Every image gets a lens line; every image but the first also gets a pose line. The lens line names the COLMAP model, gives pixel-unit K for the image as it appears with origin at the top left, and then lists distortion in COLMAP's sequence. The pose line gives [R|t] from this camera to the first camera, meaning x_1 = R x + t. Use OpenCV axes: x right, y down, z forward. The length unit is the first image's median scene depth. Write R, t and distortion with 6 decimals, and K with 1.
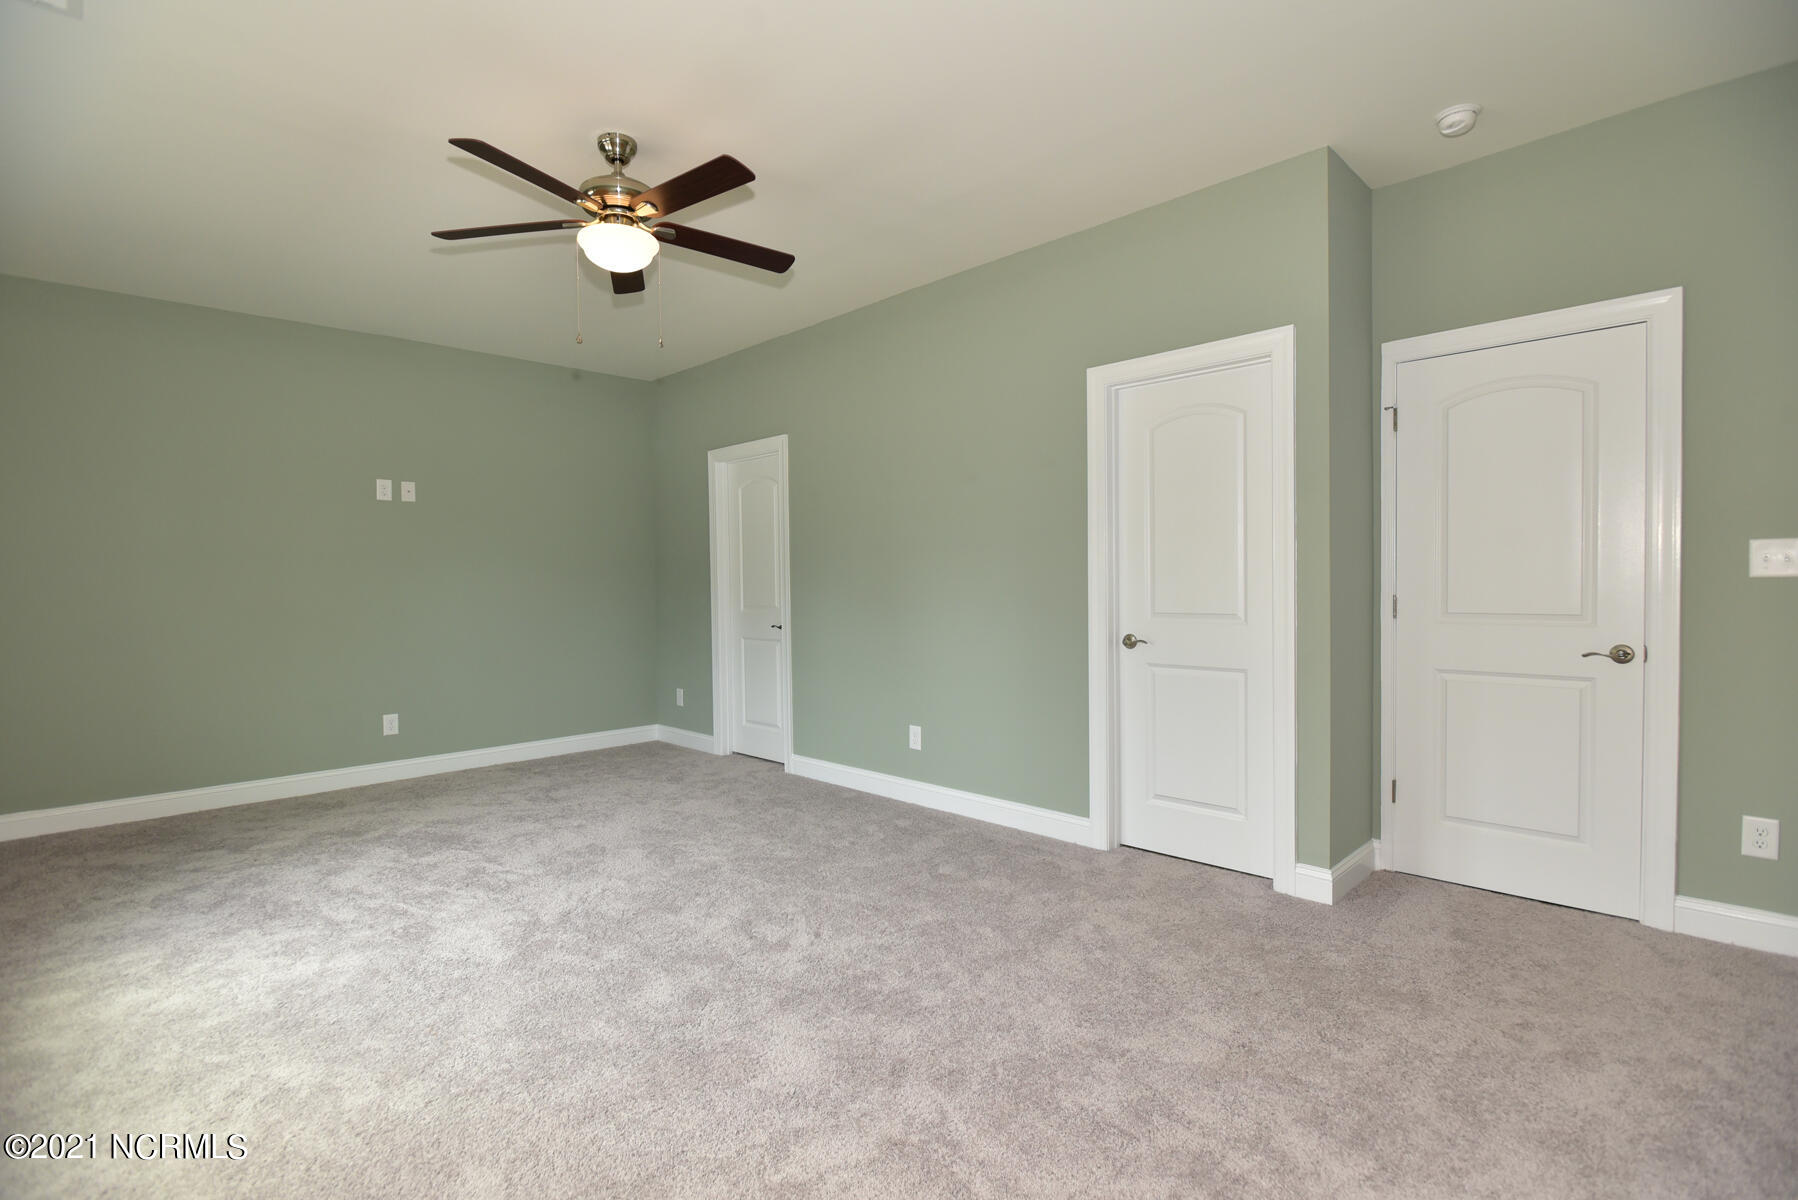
lens RADIAL K [[839.2, 0, 899.0], [0, 839.2, 600.0], [0, 0, 1]] dist [-0.012731, -0.000027]
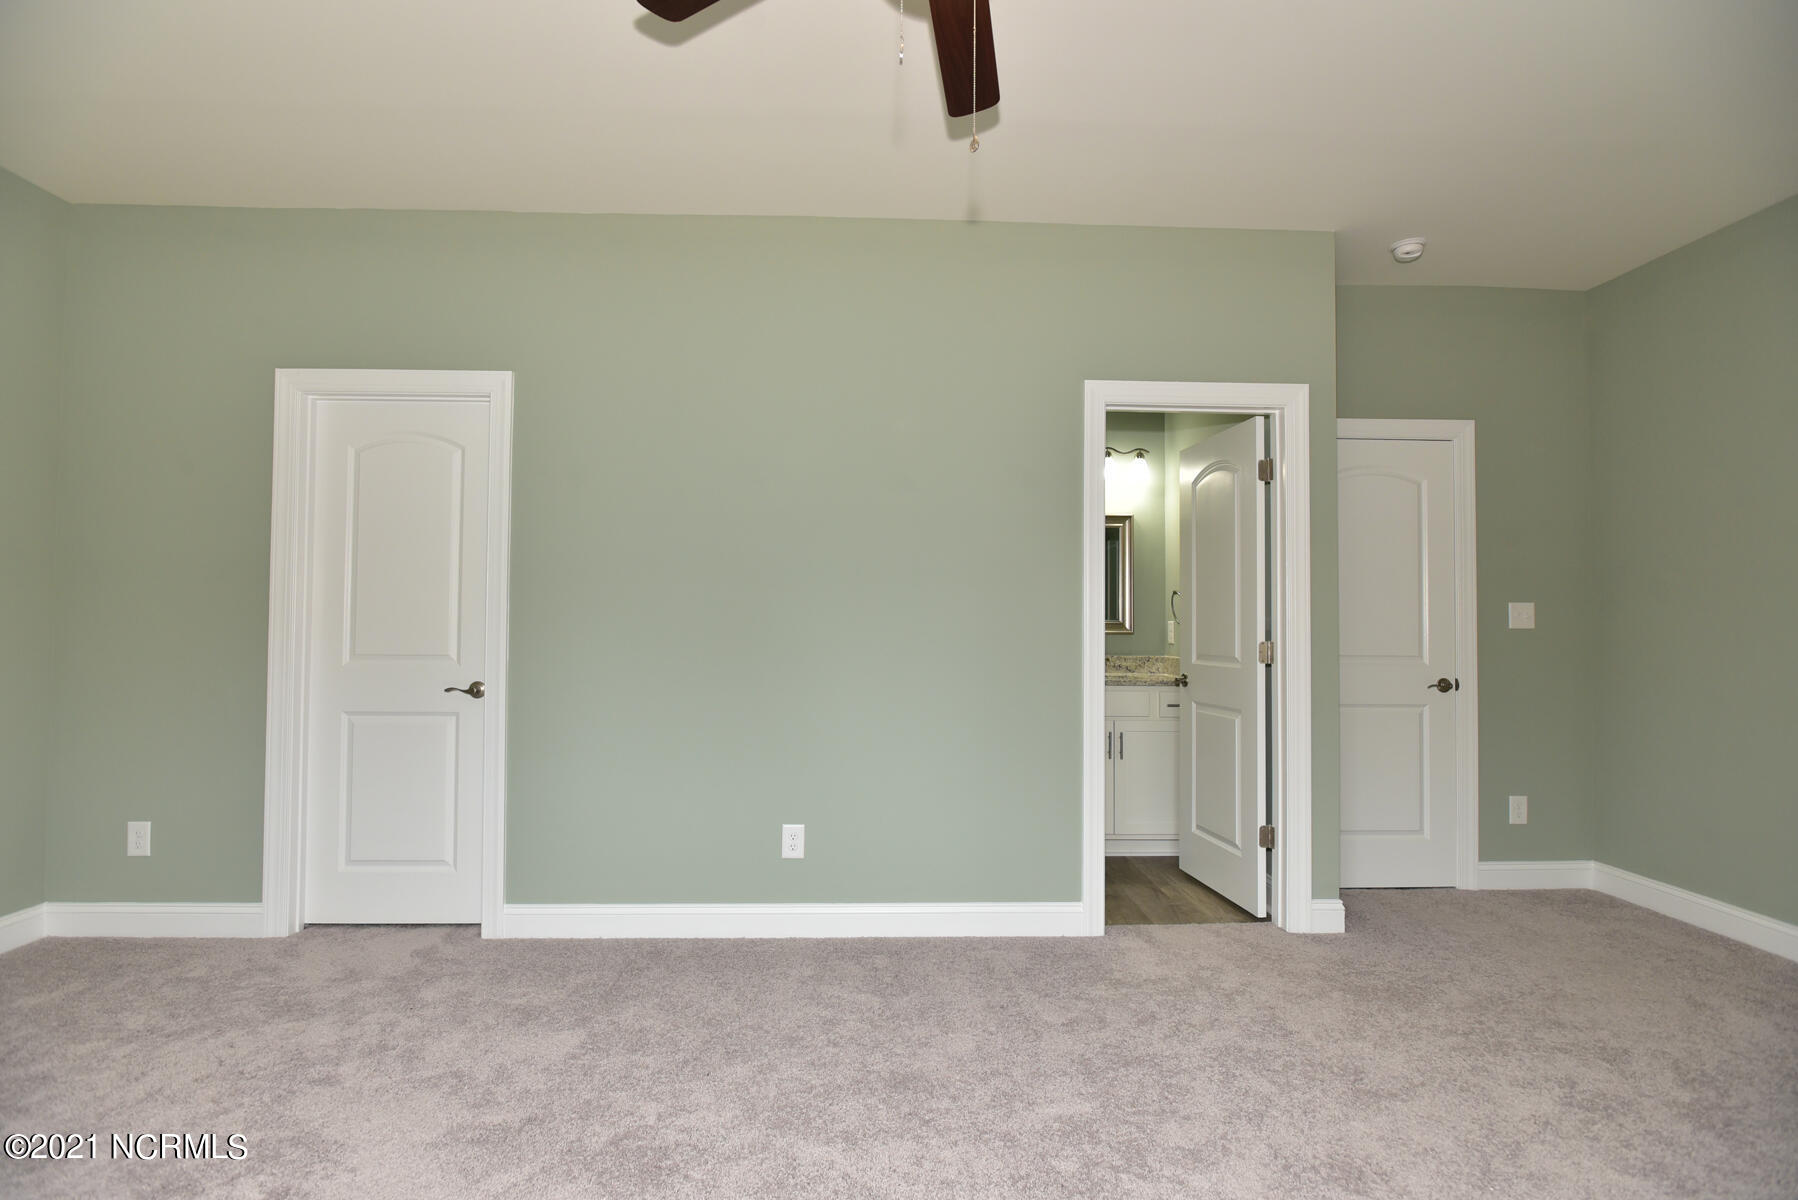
lens RADIAL K [[846.5, 0, 896.6], [0, 846.5, 600.1], [0, 0, 1]] dist [-0.012989, 0.000539]
pose [[0.682532, 0.036975, 0.729920, -0.464627], [-0.001293, 0.998779, -0.049386, -0.002391], [-0.730855, 0.032763, 0.681746, 0.468722]]
